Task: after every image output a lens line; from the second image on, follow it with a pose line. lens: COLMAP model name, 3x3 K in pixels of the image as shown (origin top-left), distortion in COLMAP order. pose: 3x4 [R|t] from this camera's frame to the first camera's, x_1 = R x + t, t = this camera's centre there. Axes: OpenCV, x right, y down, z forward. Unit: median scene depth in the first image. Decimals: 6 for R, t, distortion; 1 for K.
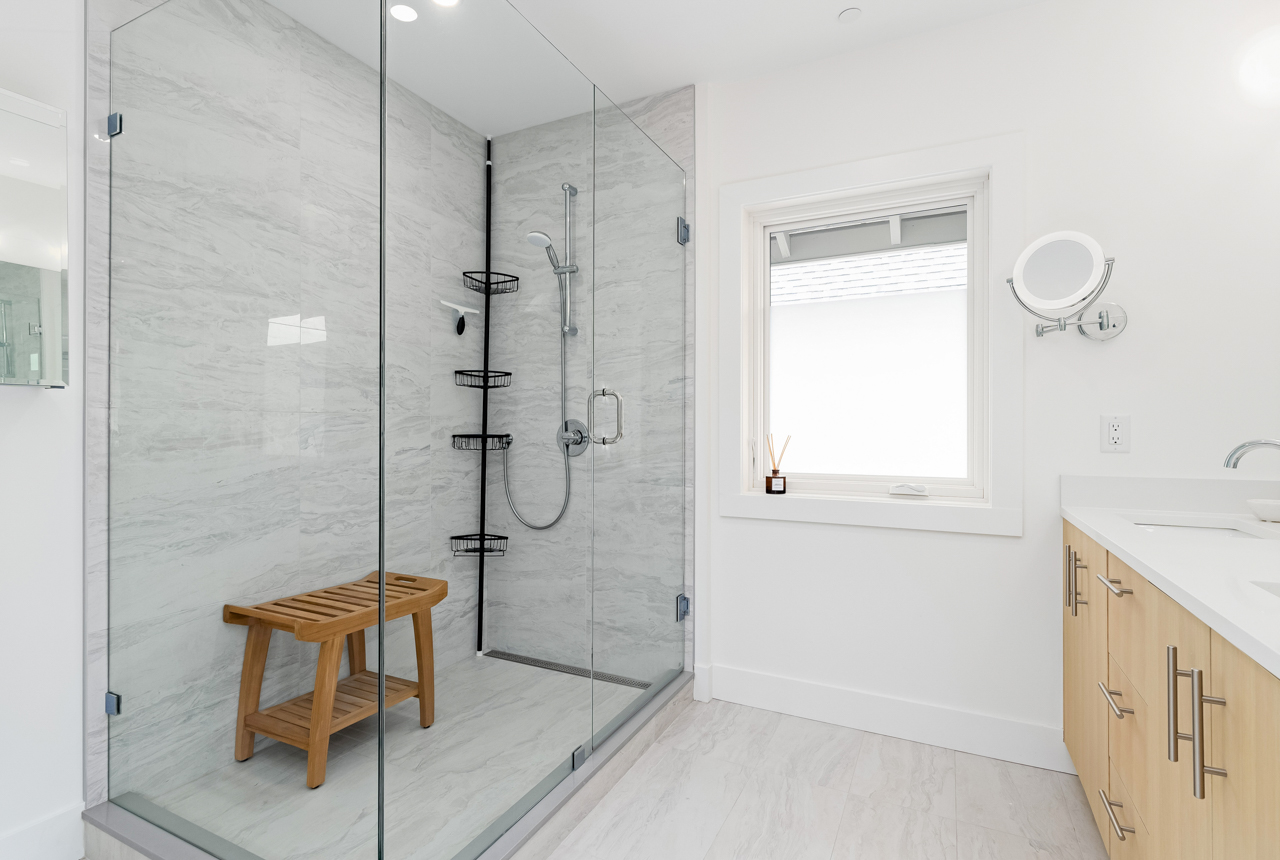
lens RADIAL K [[616.4, 0, 640.9], [0, 616.4, 426.1], [0, 0, 1]] dist [0.001765, 0.000206]
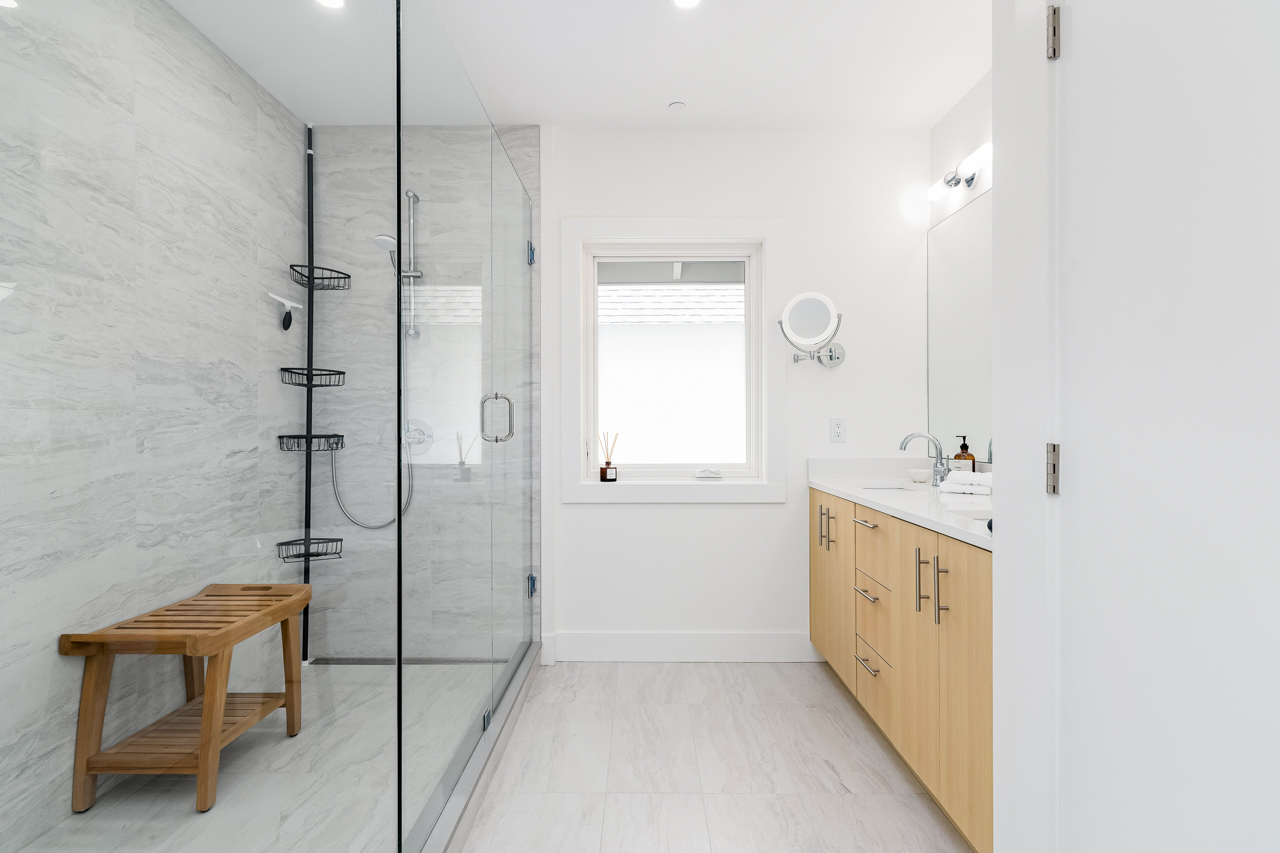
lens RADIAL K [[604.1, 0, 640.0], [0, 604.1, 426.5], [0, 0, 1]] dist [-0.000949, -0.000194]
pose [[0.898660, -0.003966, 0.438629, -0.258012], [0.002678, 0.999990, 0.003555, -0.001958], [-0.438638, -0.002021, 0.898661, -0.091070]]
